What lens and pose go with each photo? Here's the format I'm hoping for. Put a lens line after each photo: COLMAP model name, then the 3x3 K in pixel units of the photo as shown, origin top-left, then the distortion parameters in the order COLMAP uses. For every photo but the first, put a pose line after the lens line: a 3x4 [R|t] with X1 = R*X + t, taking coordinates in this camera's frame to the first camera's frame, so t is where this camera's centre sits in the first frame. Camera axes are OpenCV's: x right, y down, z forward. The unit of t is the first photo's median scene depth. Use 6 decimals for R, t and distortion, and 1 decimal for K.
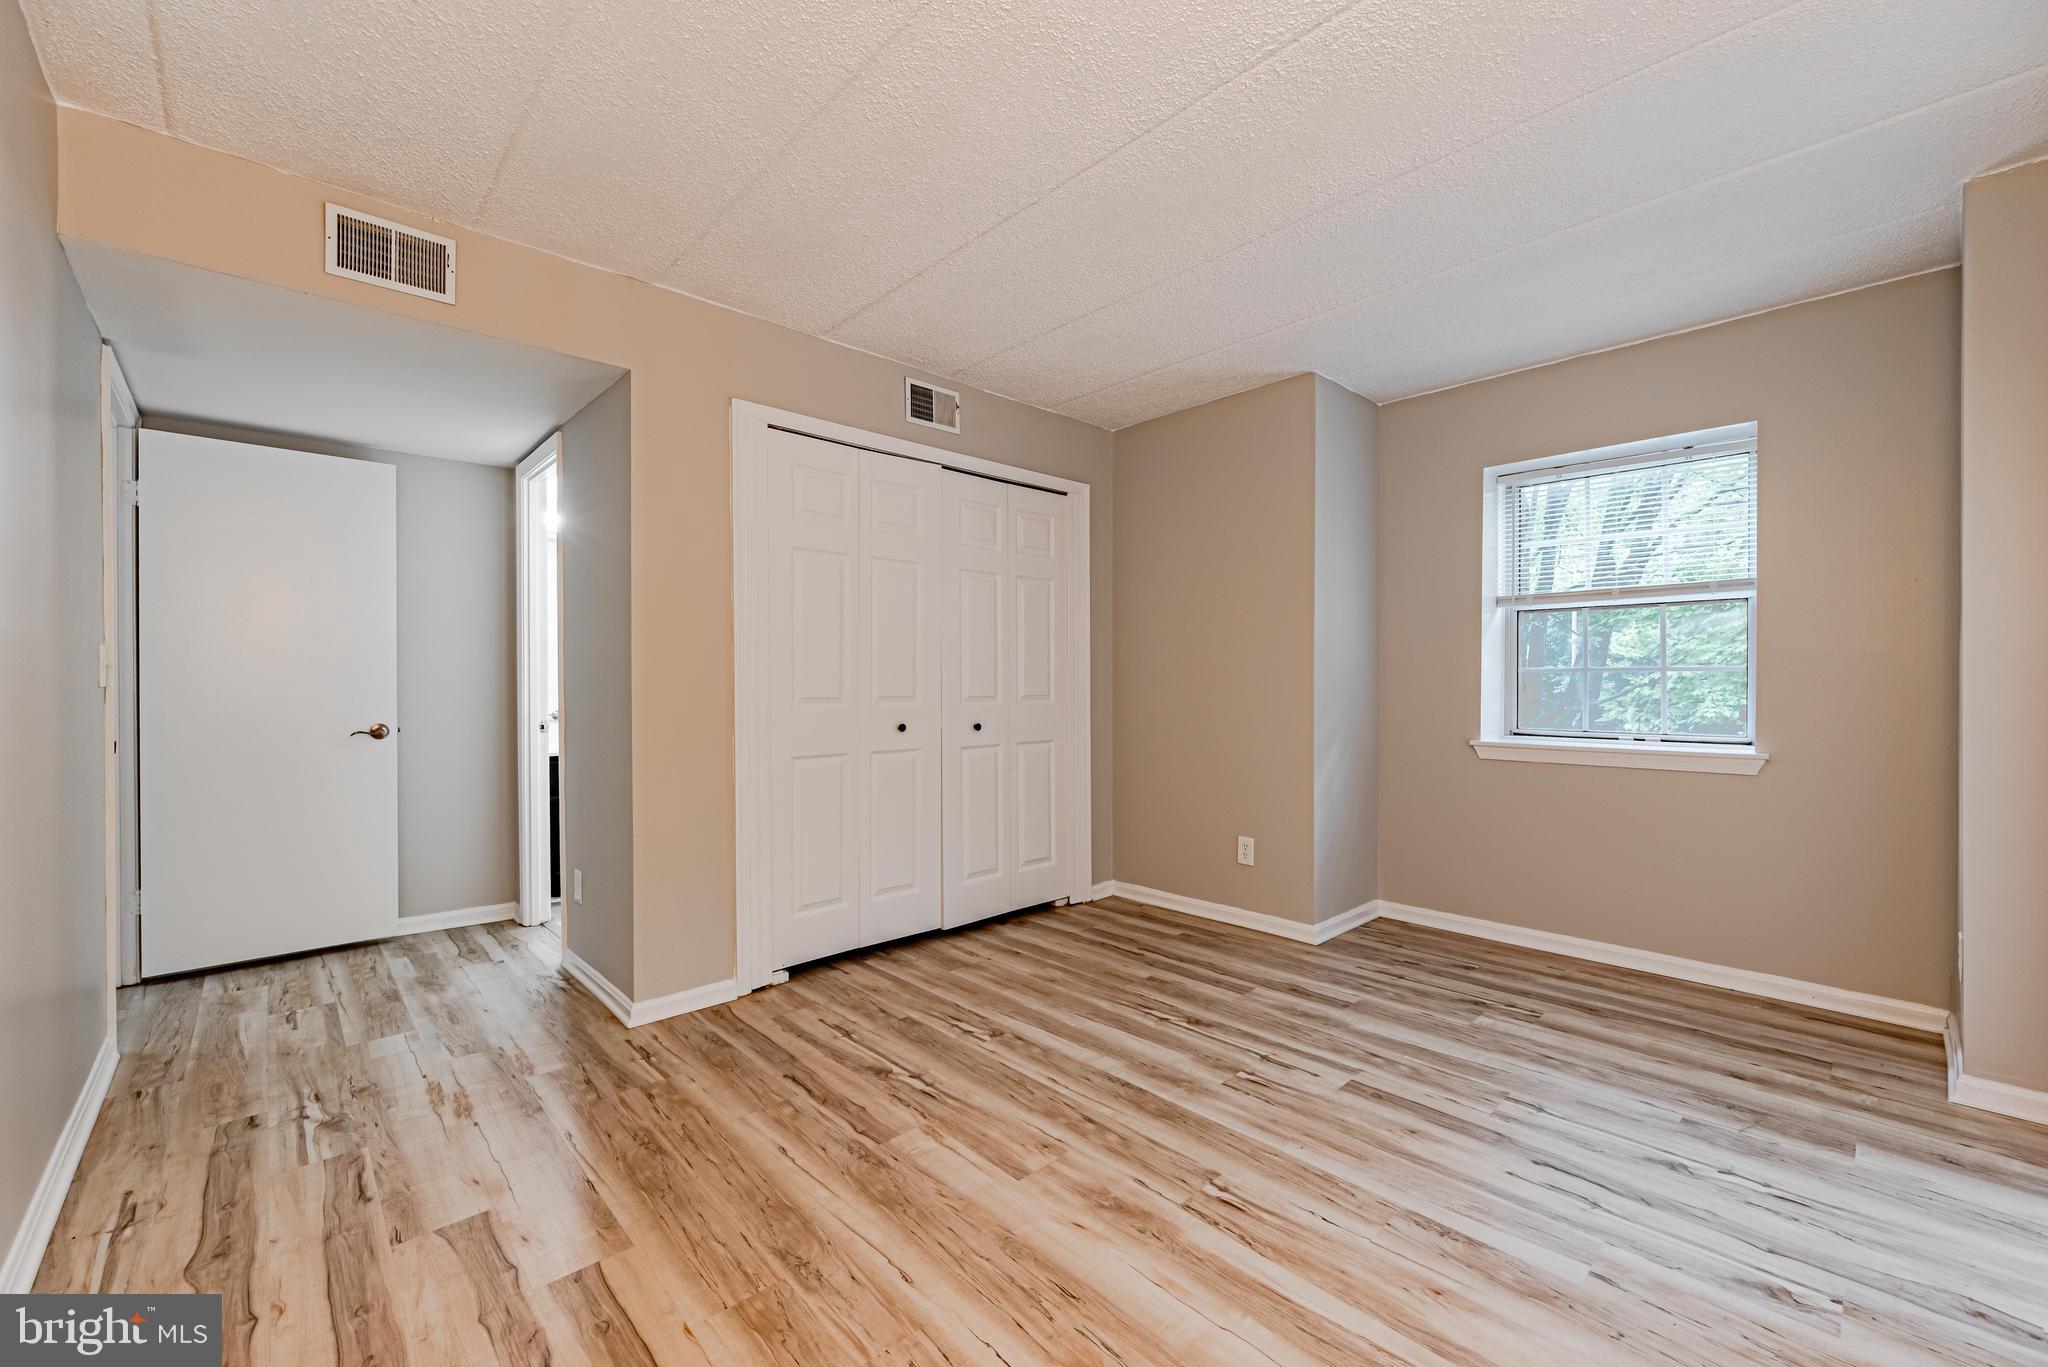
lens RADIAL K [[815.4, 0, 1022.2], [0, 815.4, 689.2], [0, 0, 1]] dist [-0.003723, 0.000024]
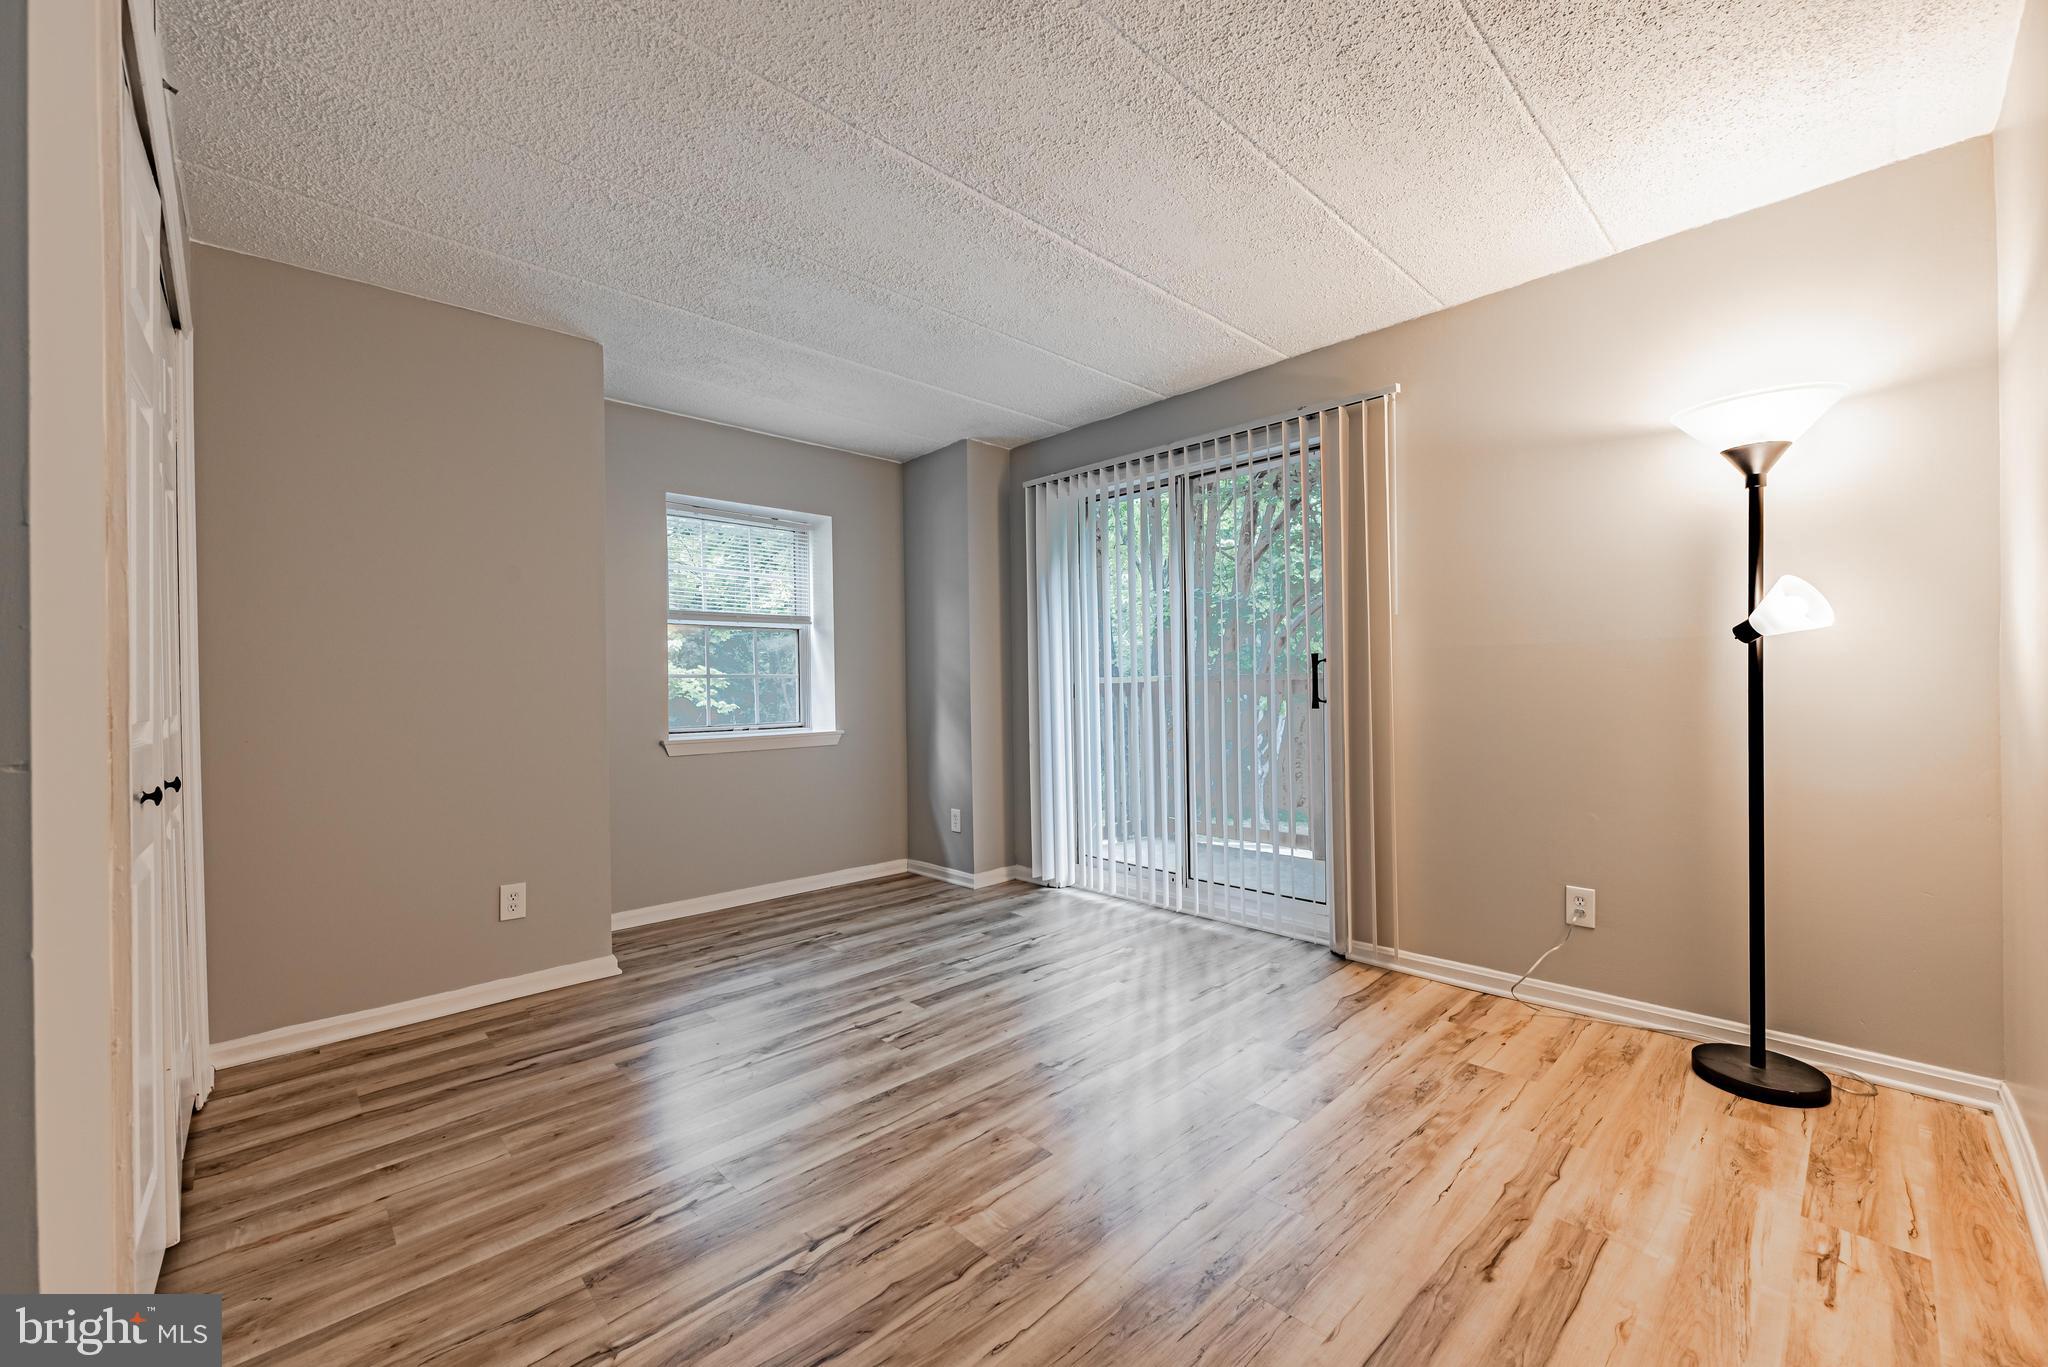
lens RADIAL K [[815.4, 0, 1022.2], [0, 815.4, 689.2], [0, 0, 1]] dist [-0.003723, 0.000024]
pose [[-0.005329, -0.005588, 0.999970, -0.687682], [0.021804, 0.999746, 0.005703, -0.001522], [-0.999748, 0.021834, -0.005206, 0.675981]]
